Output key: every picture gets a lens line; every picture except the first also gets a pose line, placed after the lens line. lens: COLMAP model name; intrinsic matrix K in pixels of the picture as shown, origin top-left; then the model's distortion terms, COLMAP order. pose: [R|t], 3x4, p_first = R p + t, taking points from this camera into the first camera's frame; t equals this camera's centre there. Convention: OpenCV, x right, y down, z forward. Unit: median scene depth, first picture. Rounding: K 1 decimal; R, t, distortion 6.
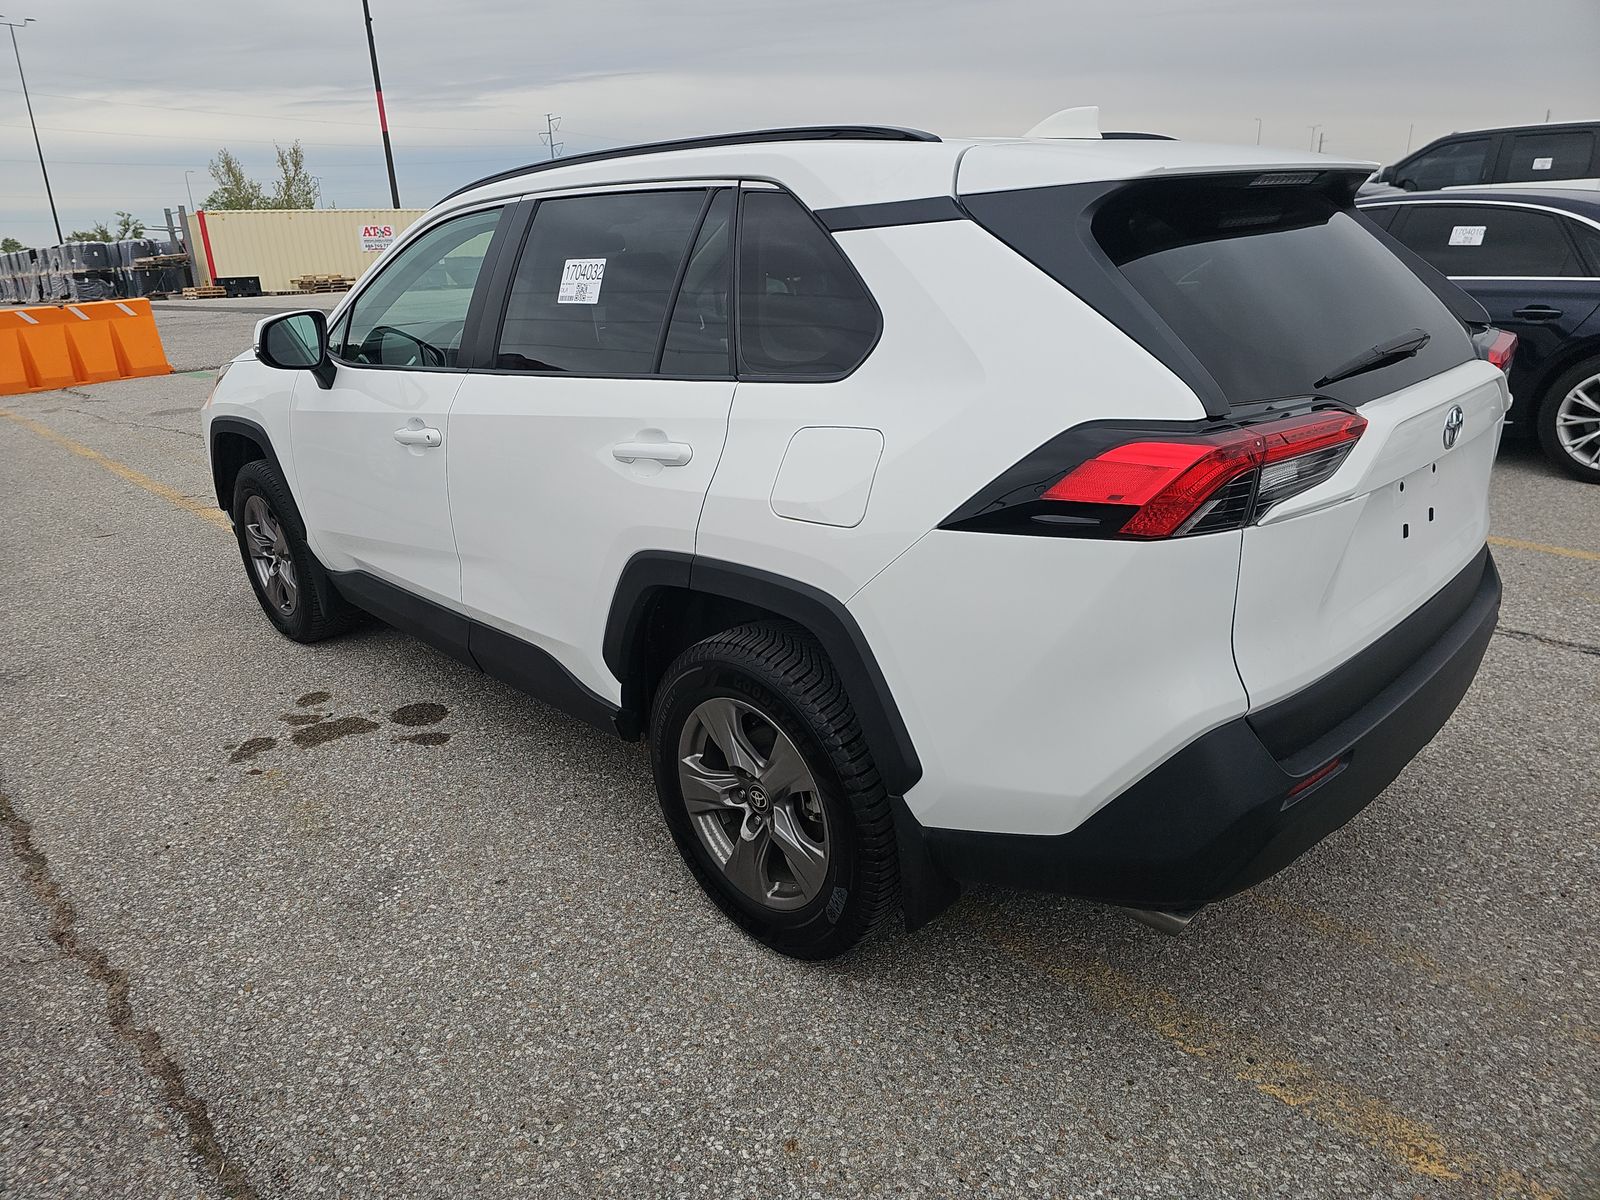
lens RADIAL K [[1038.2, 0, 800.0], [0, 1038.2, 600.0], [0, 0, 1]] dist [0.056394, -0.048450]
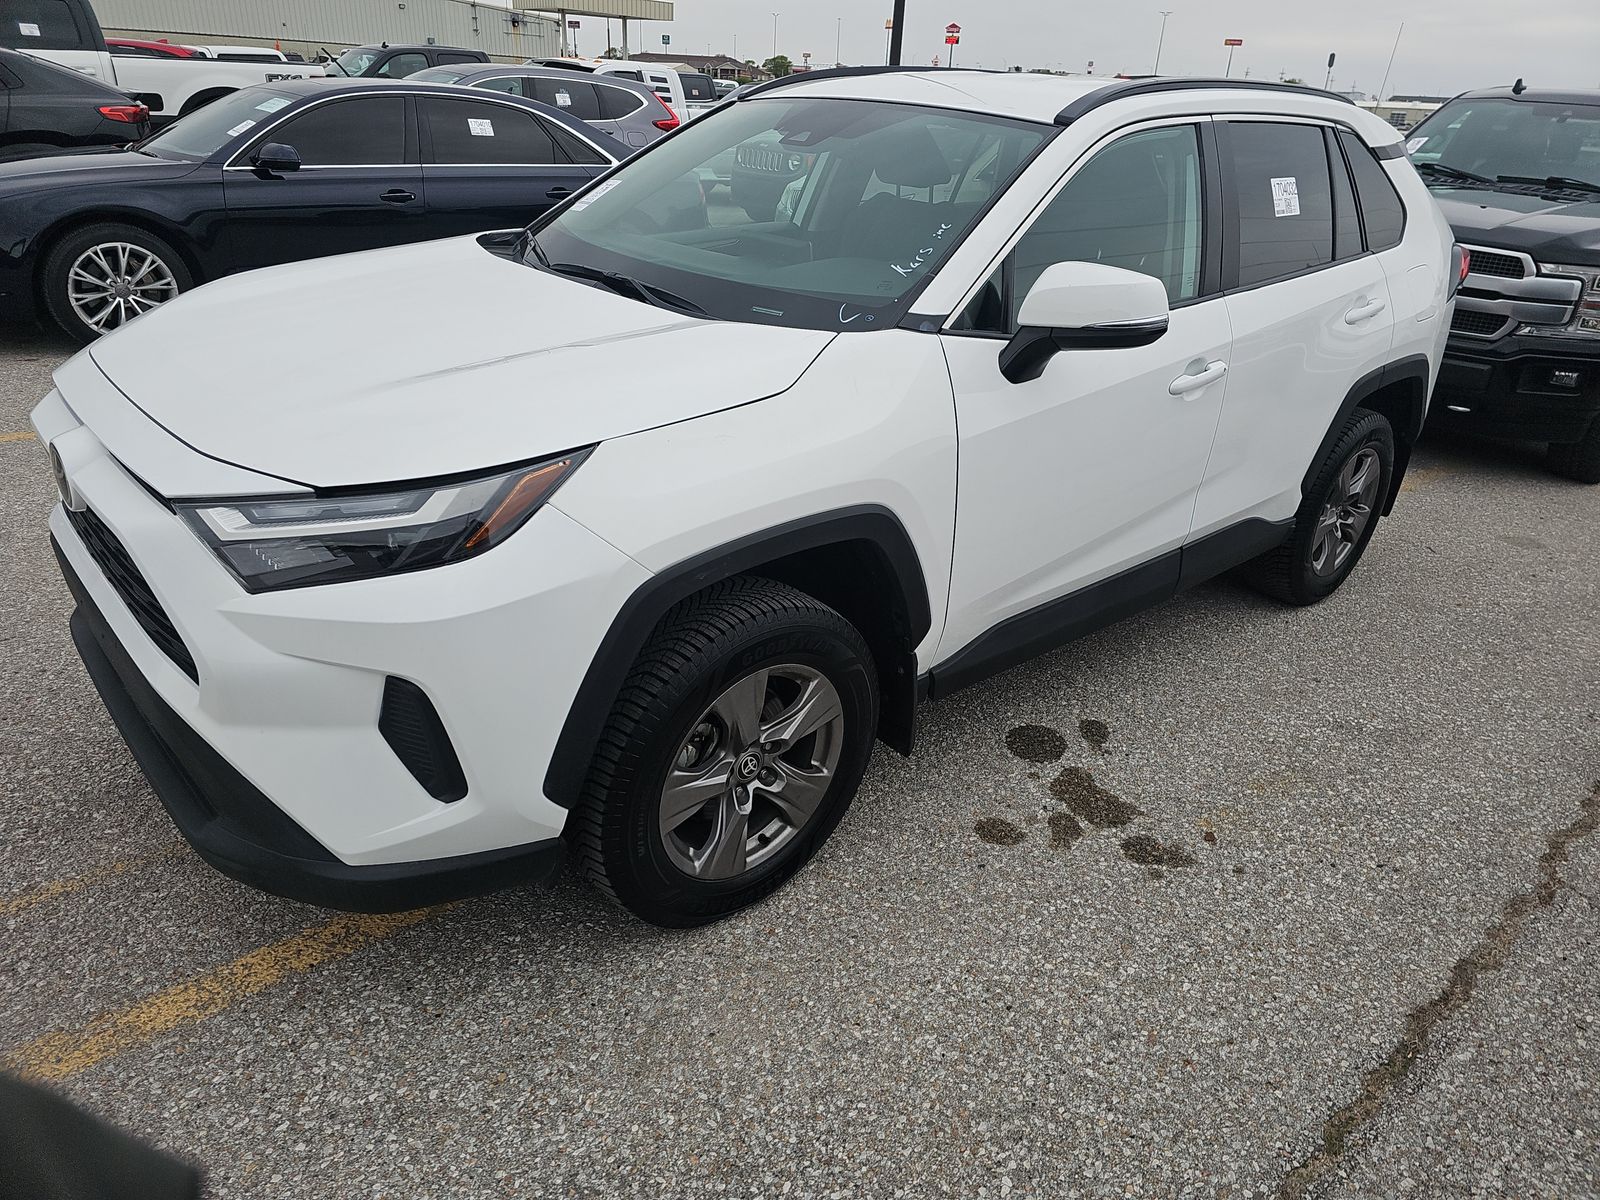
lens RADIAL K [[1038.2, 0, 800.0], [0, 1038.2, 600.0], [0, 0, 1]] dist [0.056394, -0.048450]
pose [[0.064852, -0.393653, 0.916969, -1.521597], [0.286106, 0.887660, 0.360837, -0.480153], [-0.956001, 0.238950, 0.170193, 1.411749]]
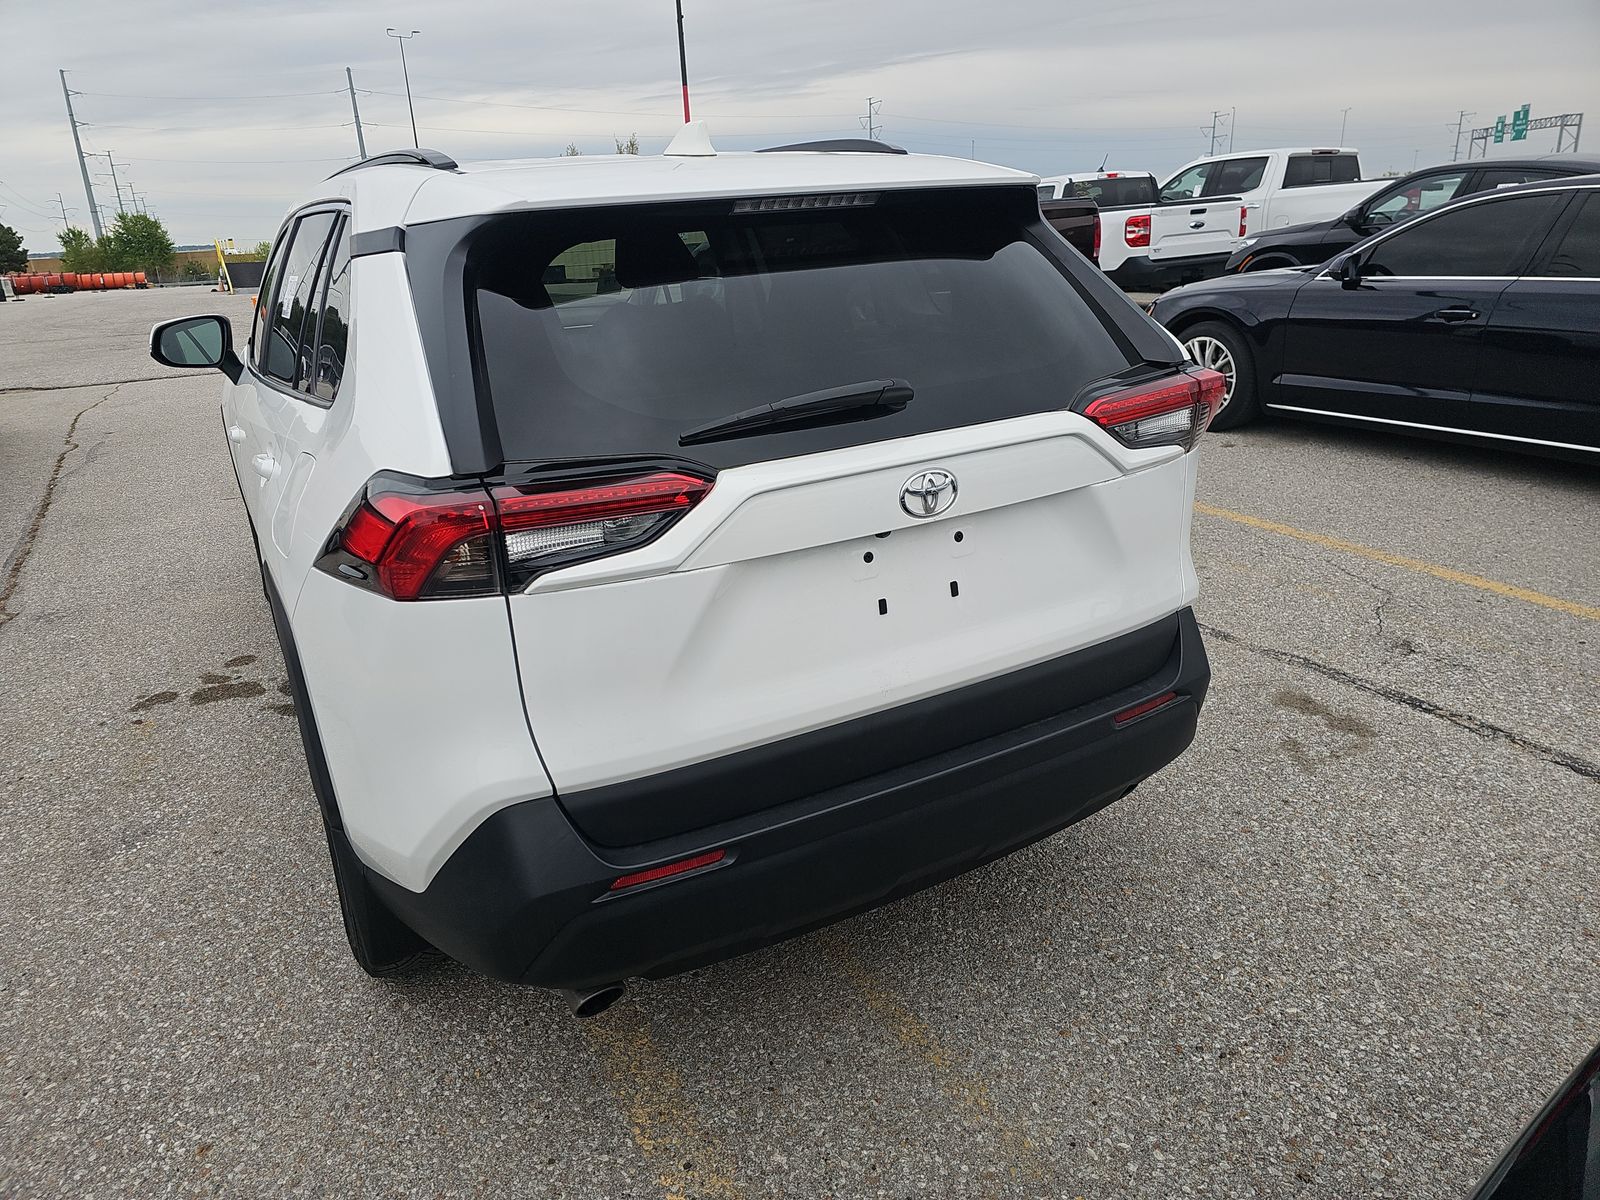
lens RADIAL K [[1045.0, 0, 799.3], [0, 1045.0, 595.6], [0, 0, 1]] dist [0.058009, -0.042468]
pose [[0.961100, 0.083614, -0.263239, 0.574319], [-0.080917, 0.996498, 0.021088, -0.067711], [0.264080, 0.001032, 0.964500, 0.106710]]
